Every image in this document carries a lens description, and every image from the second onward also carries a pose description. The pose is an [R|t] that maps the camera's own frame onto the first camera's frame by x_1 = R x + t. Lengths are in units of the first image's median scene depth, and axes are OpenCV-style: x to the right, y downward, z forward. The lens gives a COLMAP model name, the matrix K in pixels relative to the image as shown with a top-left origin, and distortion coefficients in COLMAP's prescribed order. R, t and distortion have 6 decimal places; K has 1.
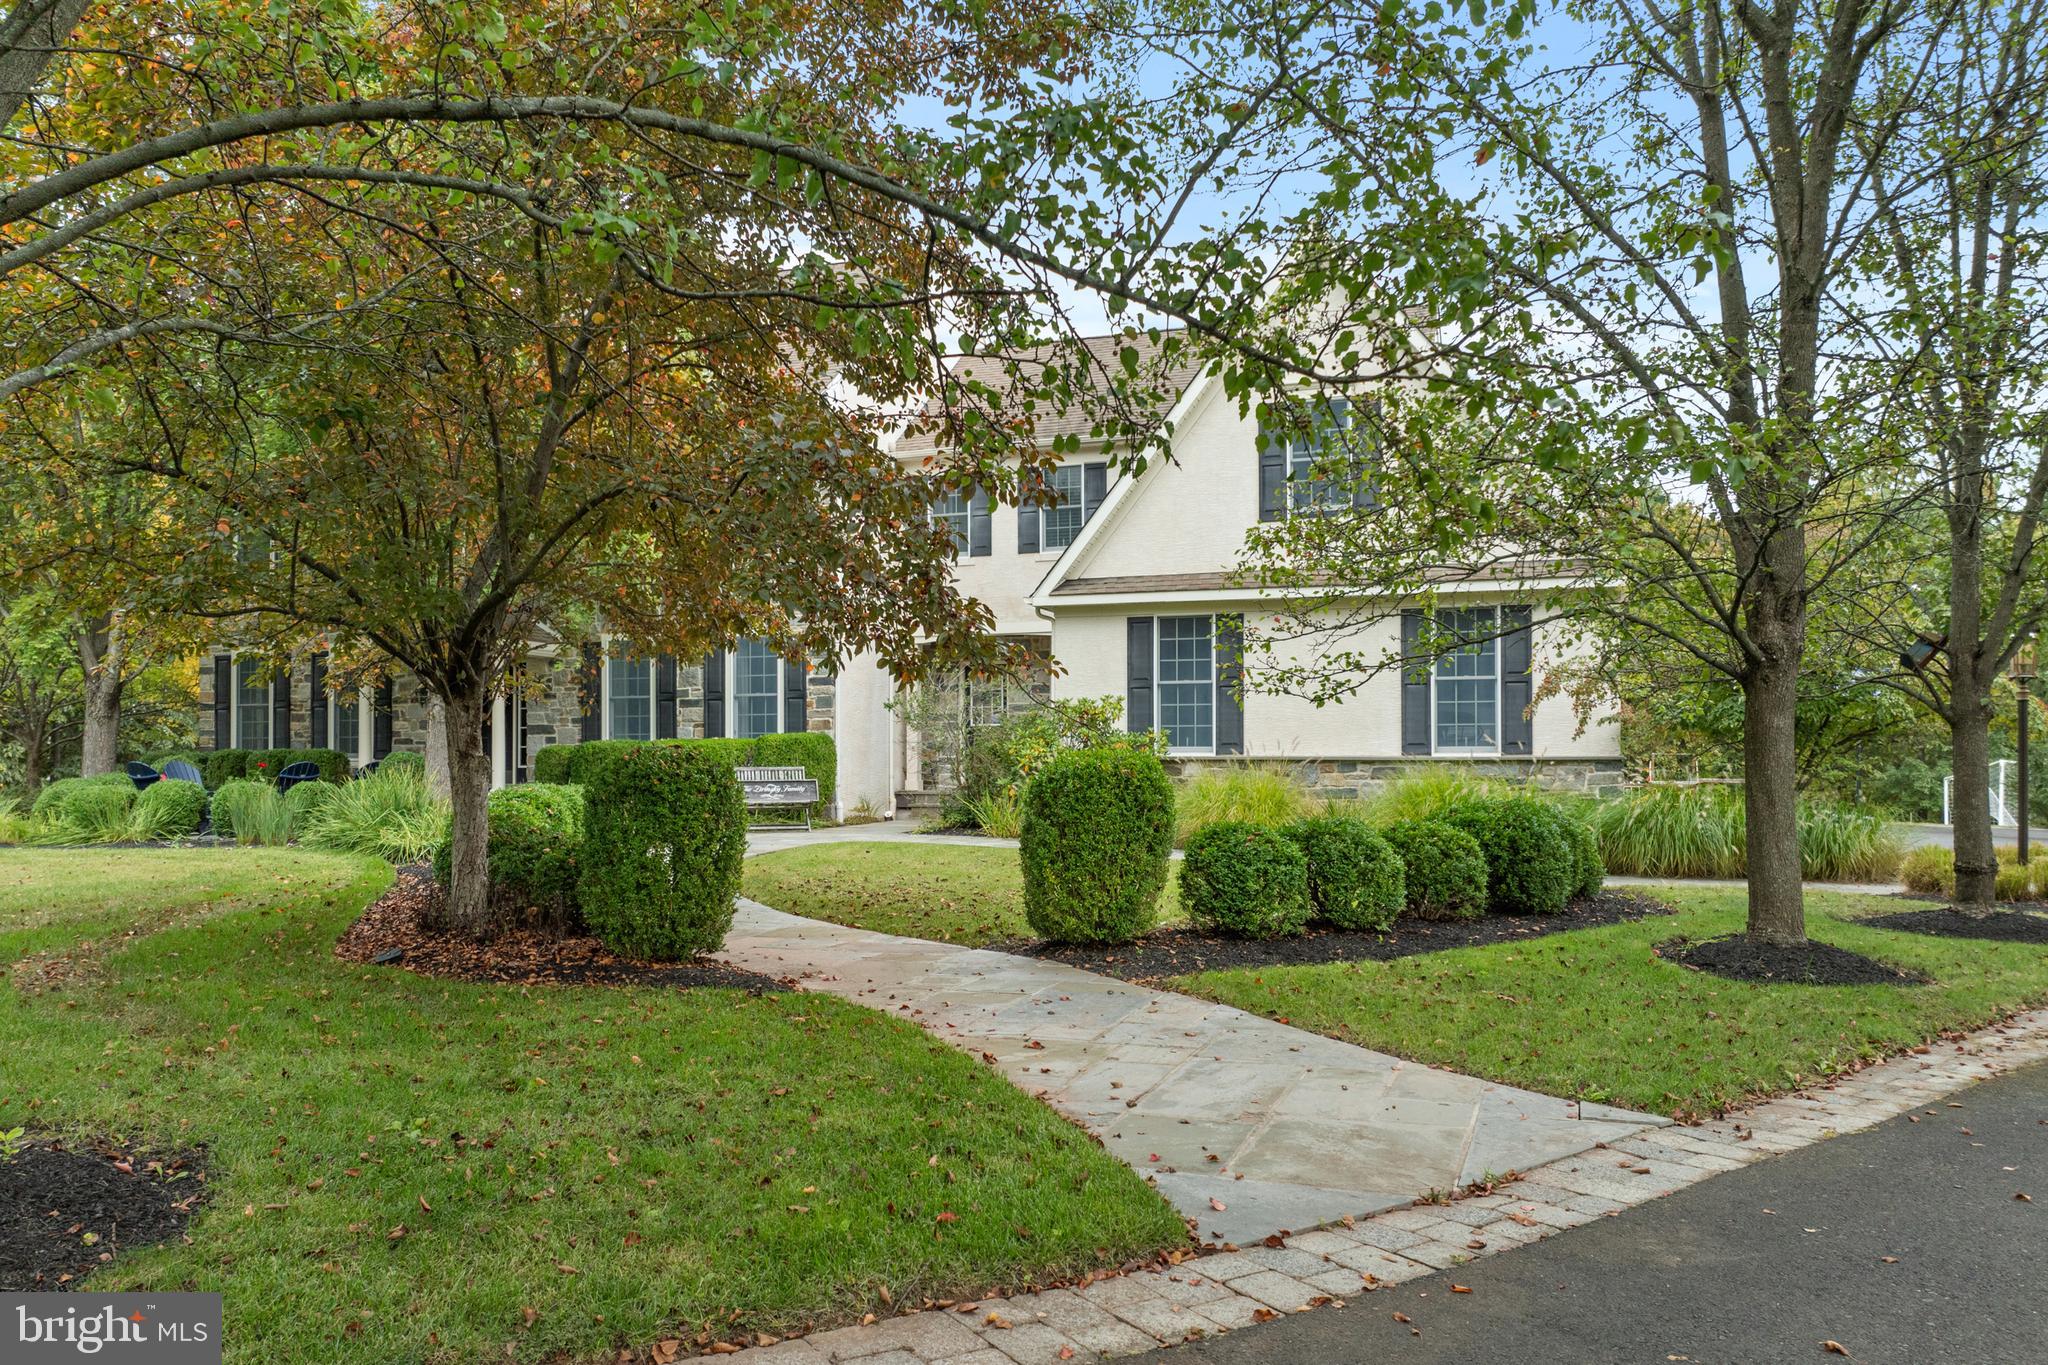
lens RADIAL K [[1458.6, 0, 1013.0], [0, 1458.6, 810.7], [0, 0, 1]] dist [-0.034962, -0.004747]
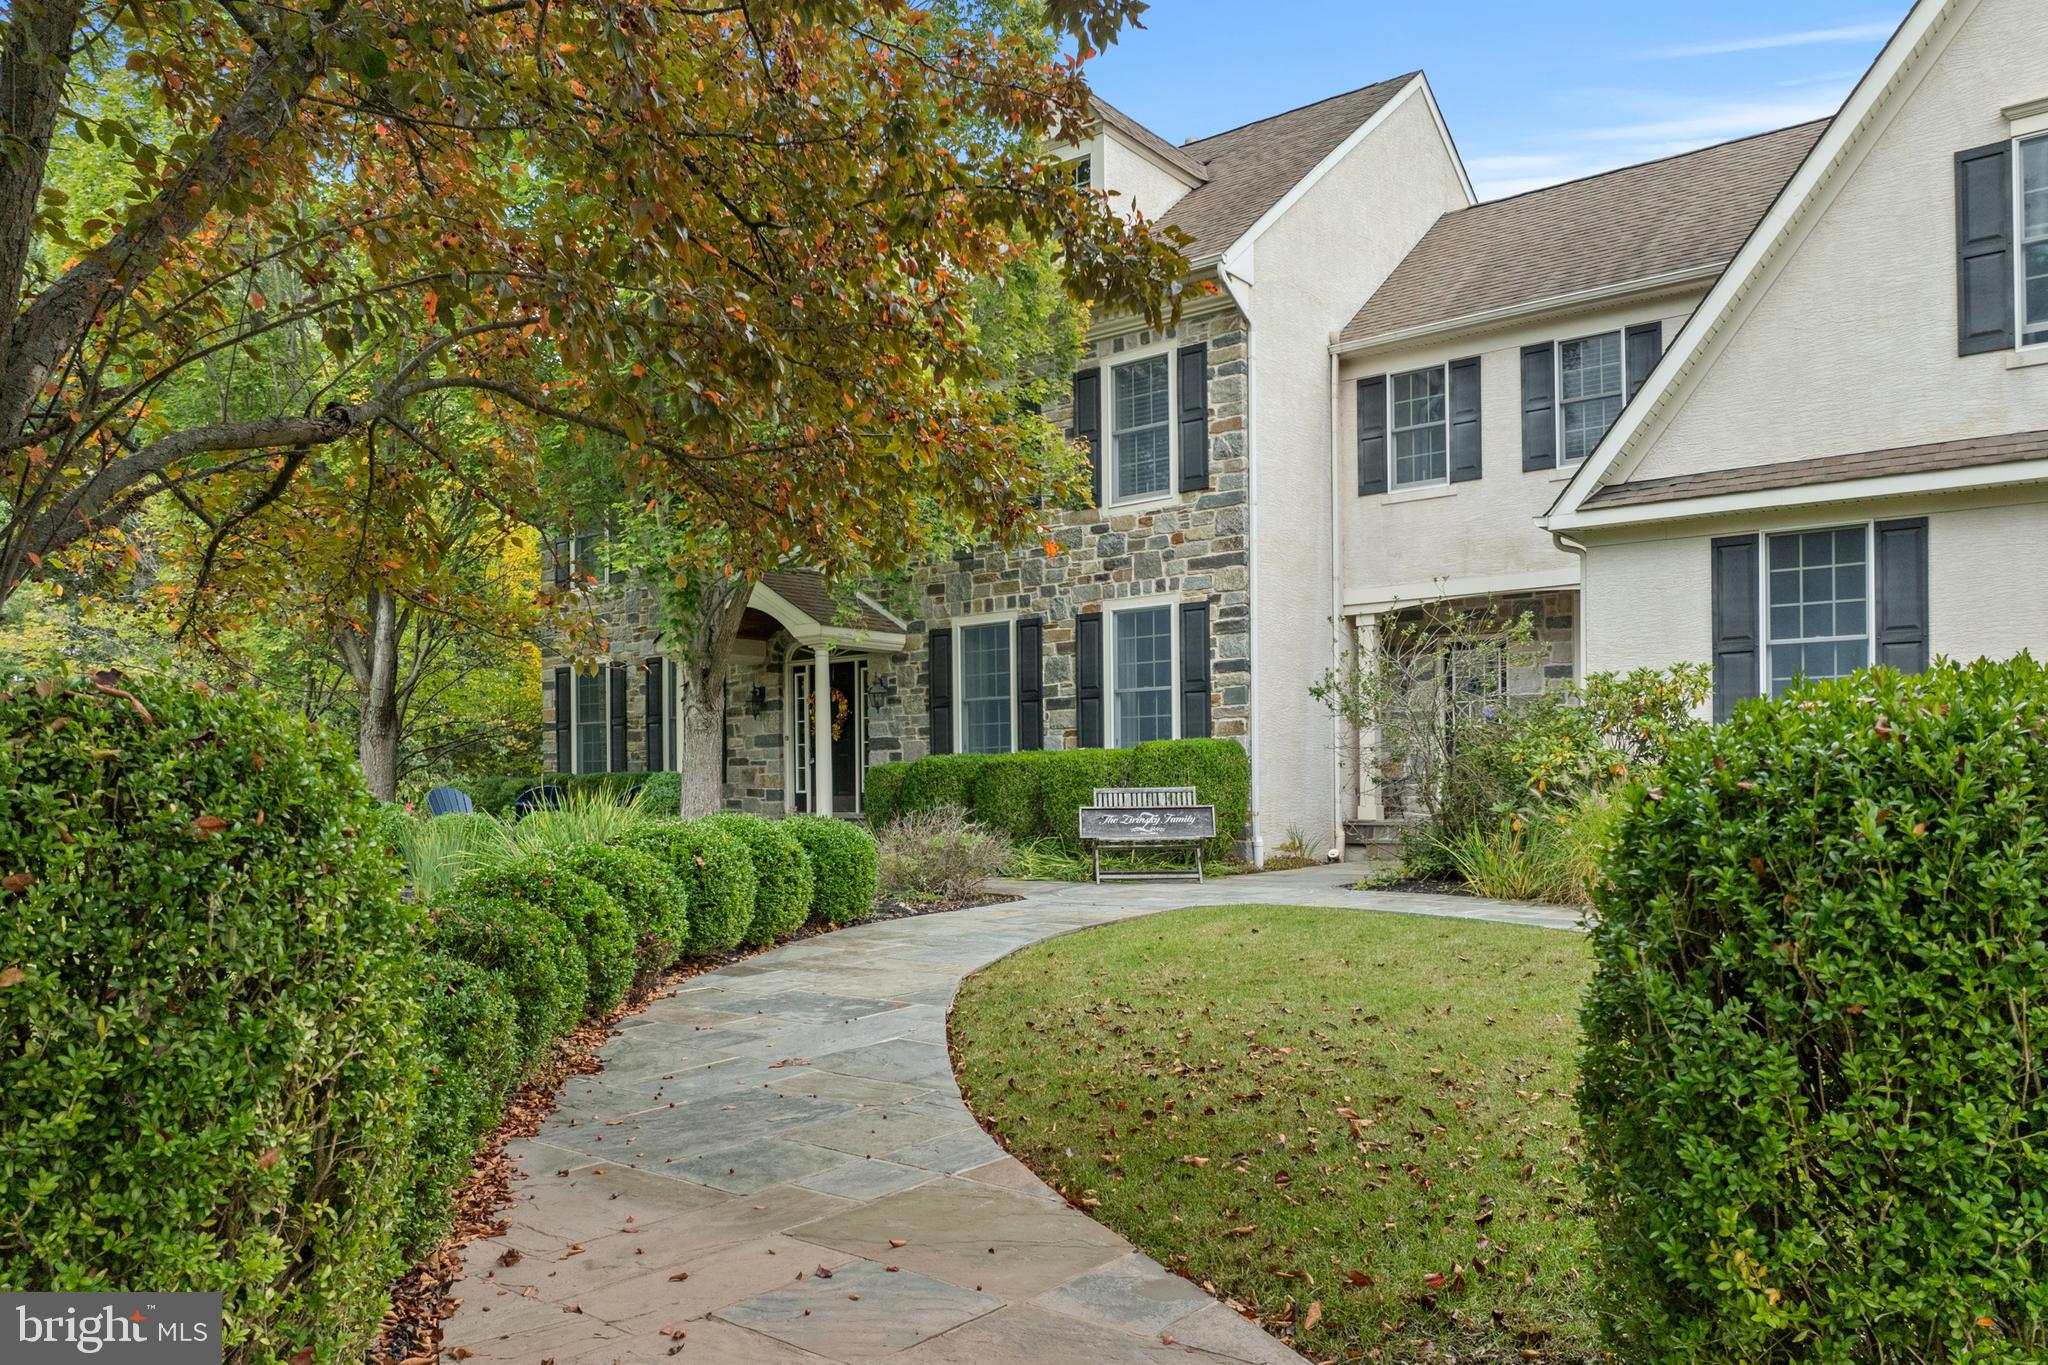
lens RADIAL K [[1458.6, 0, 1013.0], [0, 1458.6, 810.7], [0, 0, 1]] dist [-0.034962, -0.004747]
pose [[0.945667, -0.004663, -0.325102, -0.002167], [-0.001108, 0.999845, -0.017562, -0.006223], [0.325134, 0.016968, 0.945516, 0.296654]]
